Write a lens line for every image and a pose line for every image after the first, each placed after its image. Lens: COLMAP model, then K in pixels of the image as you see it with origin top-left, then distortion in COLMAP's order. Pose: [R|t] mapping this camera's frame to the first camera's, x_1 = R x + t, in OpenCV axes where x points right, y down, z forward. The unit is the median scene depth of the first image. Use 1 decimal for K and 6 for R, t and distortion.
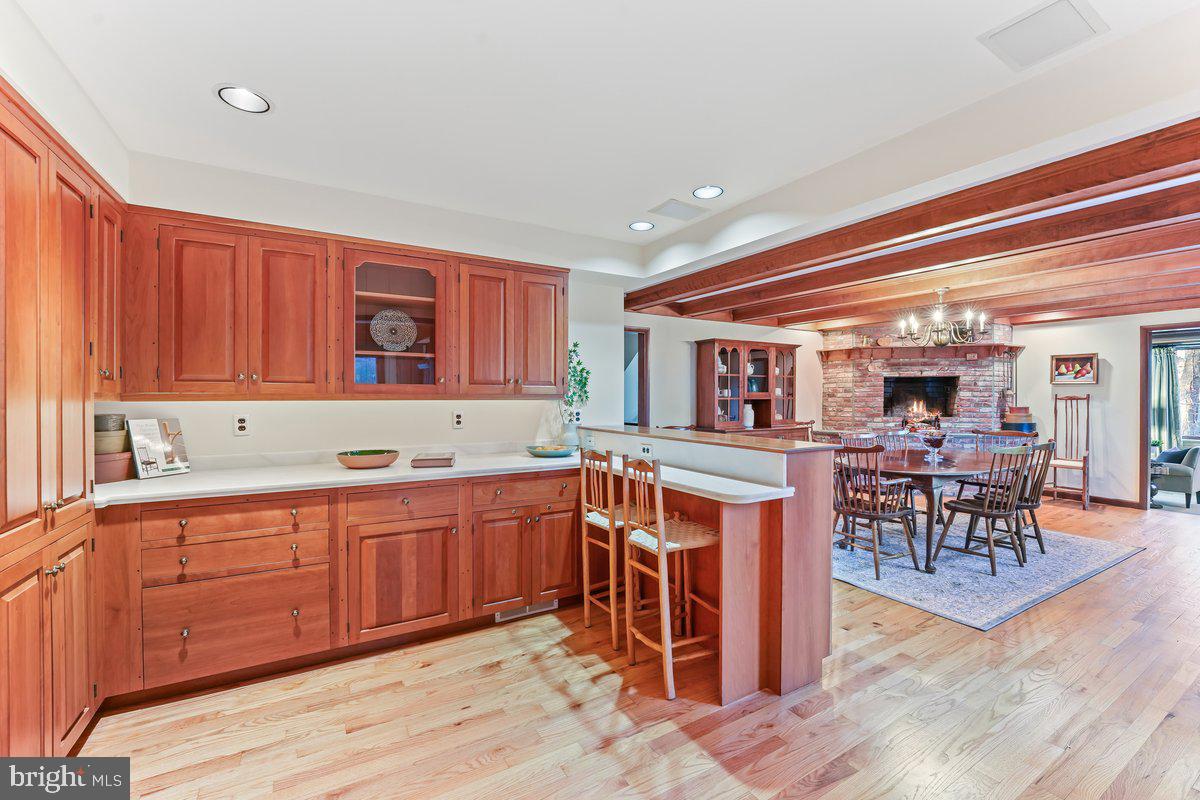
lens RADIAL K [[490.0, 0, 600.0], [0, 490.0, 400.0], [0, 0, 1]] dist [-0.020365, 0.000104]
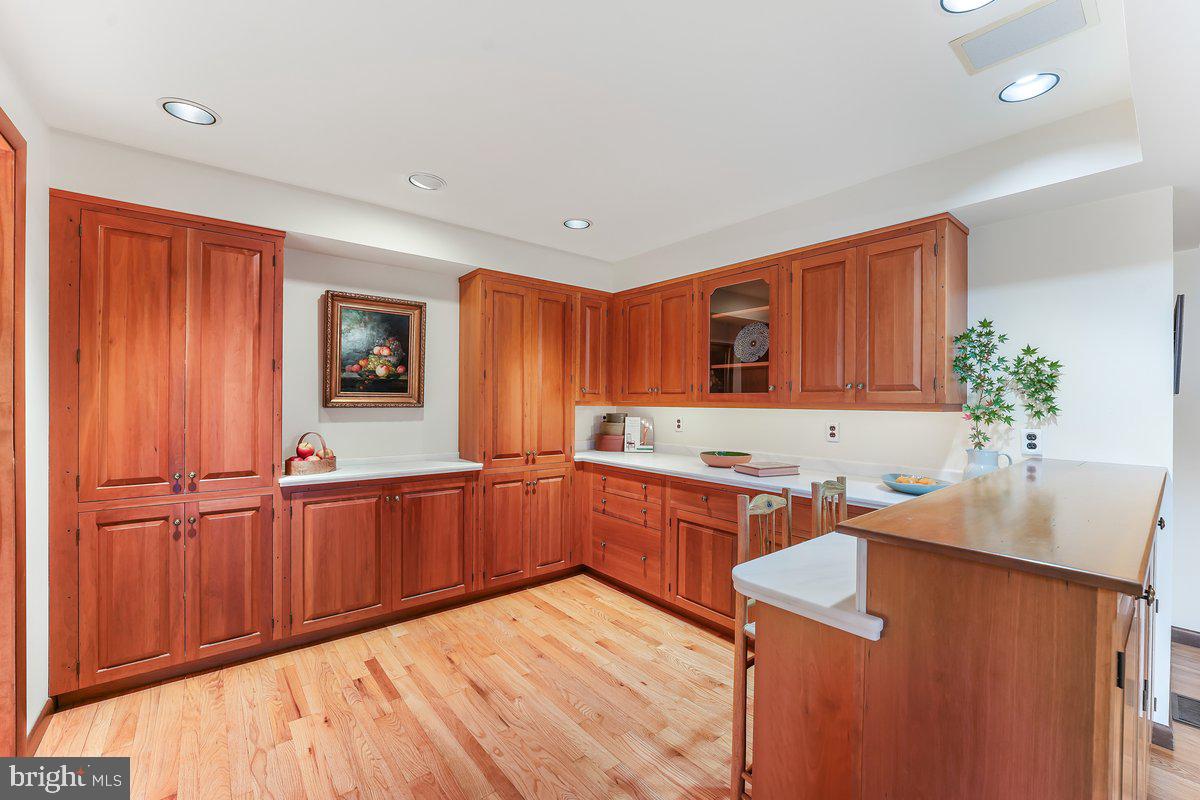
lens RADIAL K [[490.0, 0, 600.0], [0, 490.0, 400.0], [0, 0, 1]] dist [-0.020365, 0.000104]
pose [[0.147394, -0.003902, -0.989070, 0.569929], [-0.016782, 0.999838, -0.006446, -0.004802], [0.988935, 0.017549, 0.147305, 0.506473]]
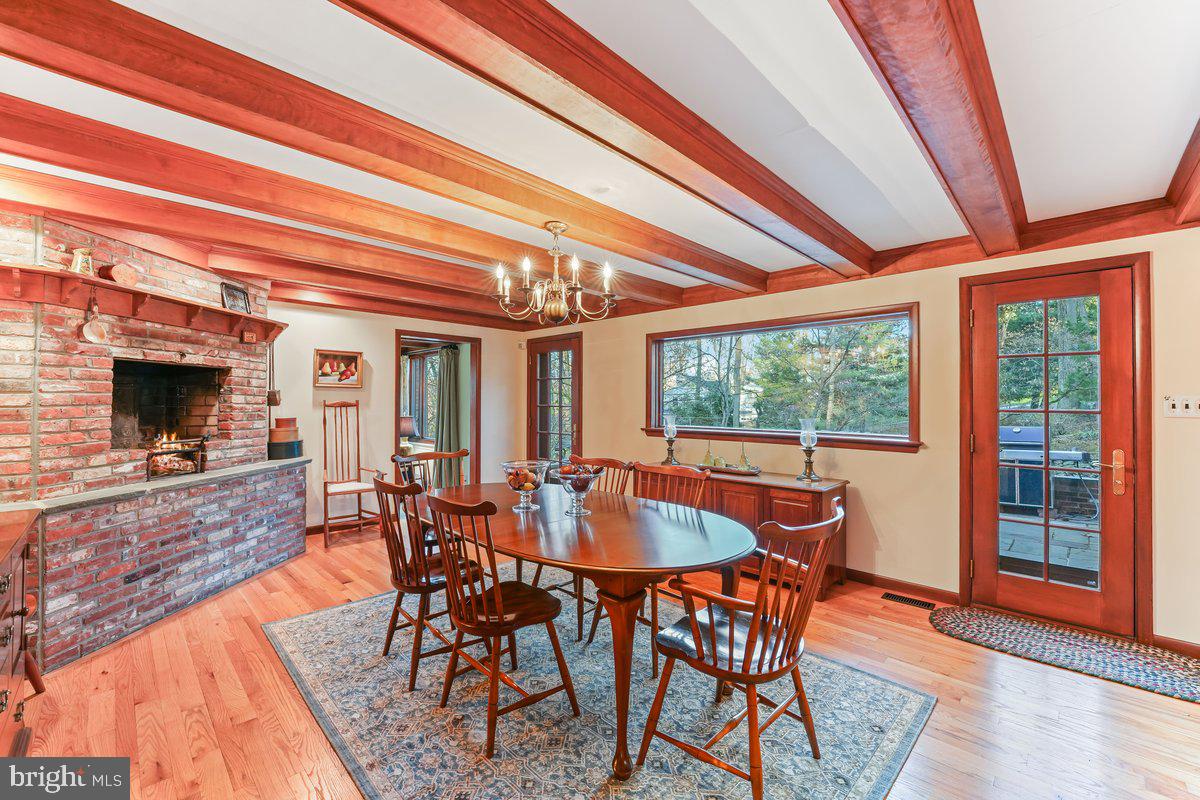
lens RADIAL K [[490.0, 0, 600.0], [0, 490.0, 400.0], [0, 0, 1]] dist [-0.020365, 0.000104]
pose [[-0.258002, 0.002900, 0.966140, 0.156267], [0.007072, 0.999974, -0.001113, -0.016587], [-0.966118, 0.006546, -0.258016, 1.604953]]
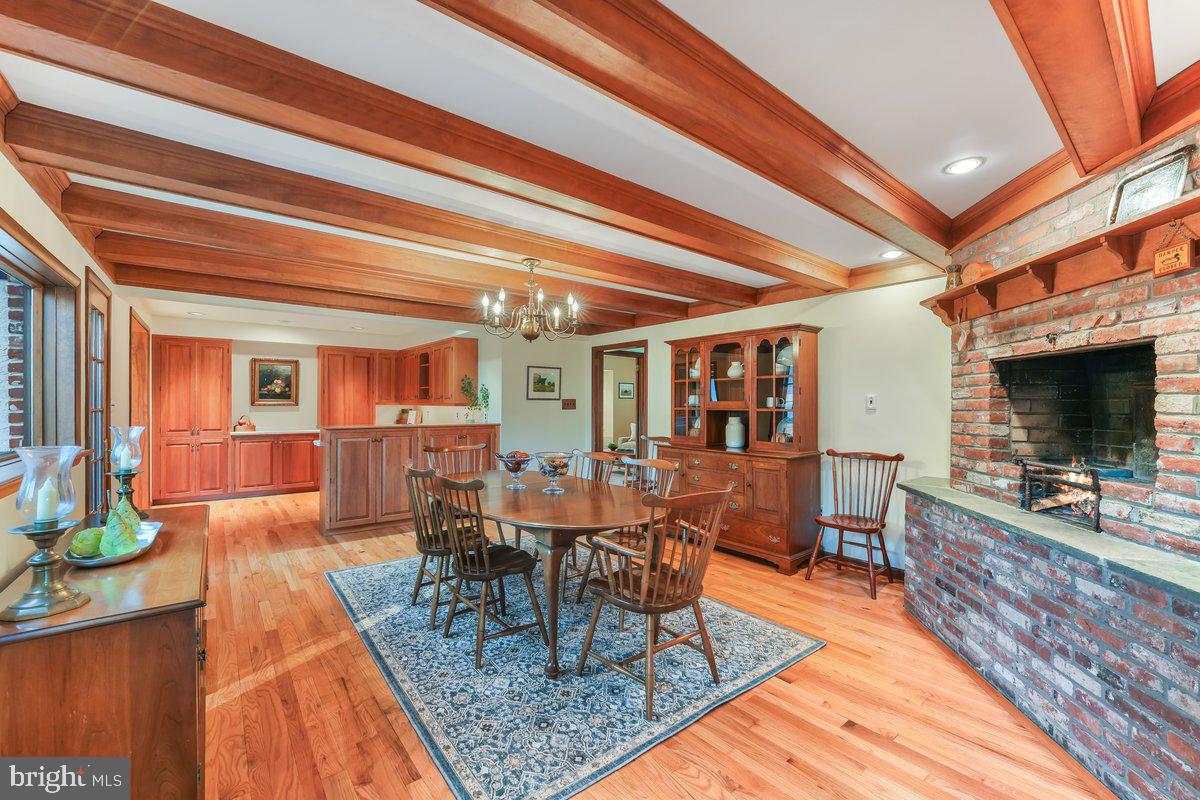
lens RADIAL K [[490.0, 0, 600.0], [0, 490.0, 400.0], [0, 0, 1]] dist [-0.020365, 0.000104]
pose [[0.147408, -0.006768, -0.989053, 2.131633], [-0.013839, 0.999865, -0.008905, -0.017077], [0.988979, 0.015000, 0.147294, 1.446802]]
